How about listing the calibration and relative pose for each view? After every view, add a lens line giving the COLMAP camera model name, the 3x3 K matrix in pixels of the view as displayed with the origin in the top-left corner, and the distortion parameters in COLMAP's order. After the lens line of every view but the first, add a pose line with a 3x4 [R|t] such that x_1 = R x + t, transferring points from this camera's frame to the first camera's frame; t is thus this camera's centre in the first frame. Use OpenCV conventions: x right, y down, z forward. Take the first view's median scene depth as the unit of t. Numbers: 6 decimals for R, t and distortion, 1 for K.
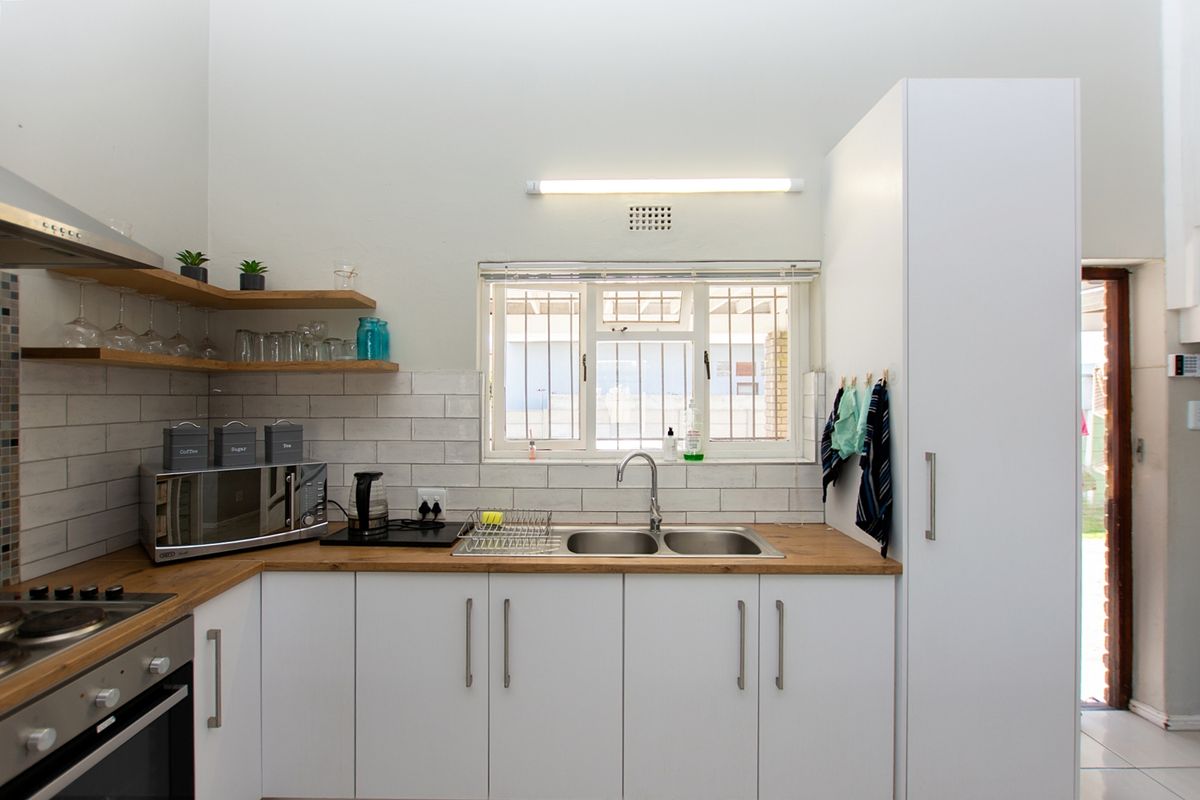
lens RADIAL K [[592.4, 0, 596.9], [0, 592.4, 366.9], [0, 0, 1]] dist [-0.014869, -0.000092]
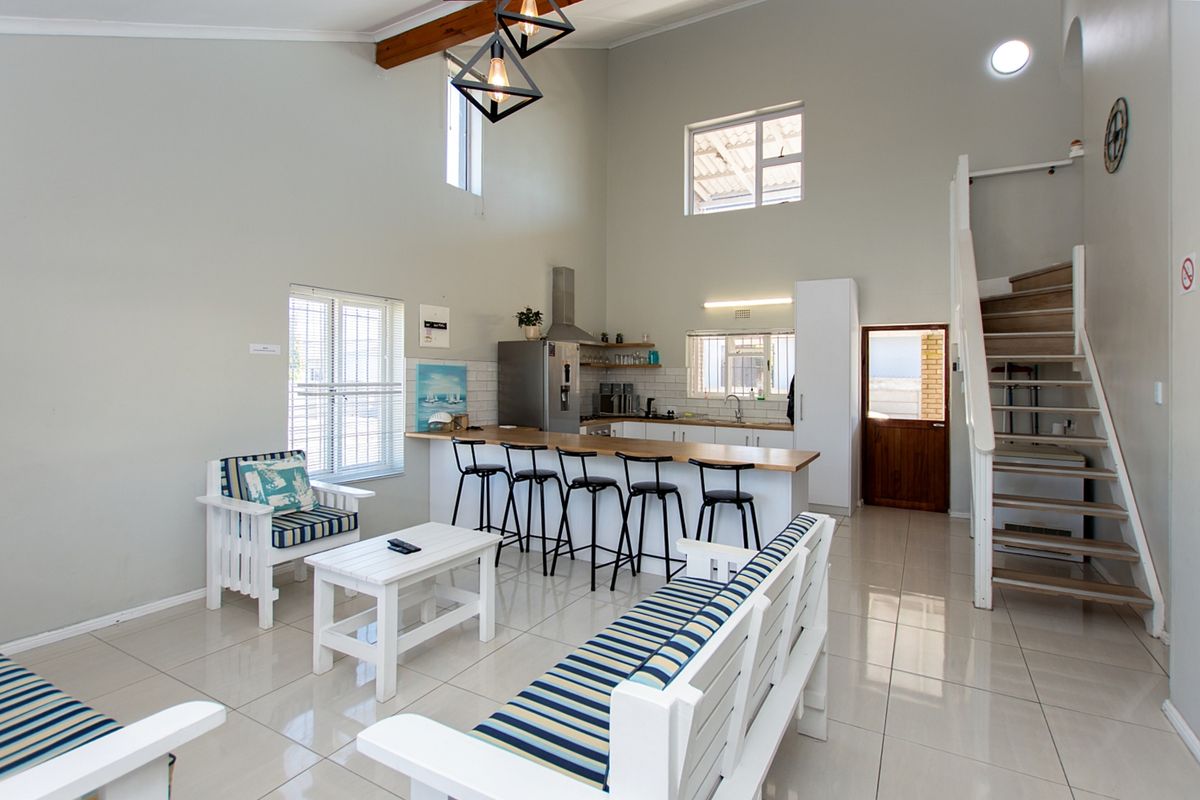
lens RADIAL K [[592.4, 0, 596.9], [0, 592.4, 366.9], [0, 0, 1]] dist [-0.014869, -0.000092]
pose [[0.868629, 0.010739, -0.495346, 0.912788], [0.006218, 0.999450, 0.032573, -0.098624], [0.495424, -0.031374, 0.868085, -1.864994]]
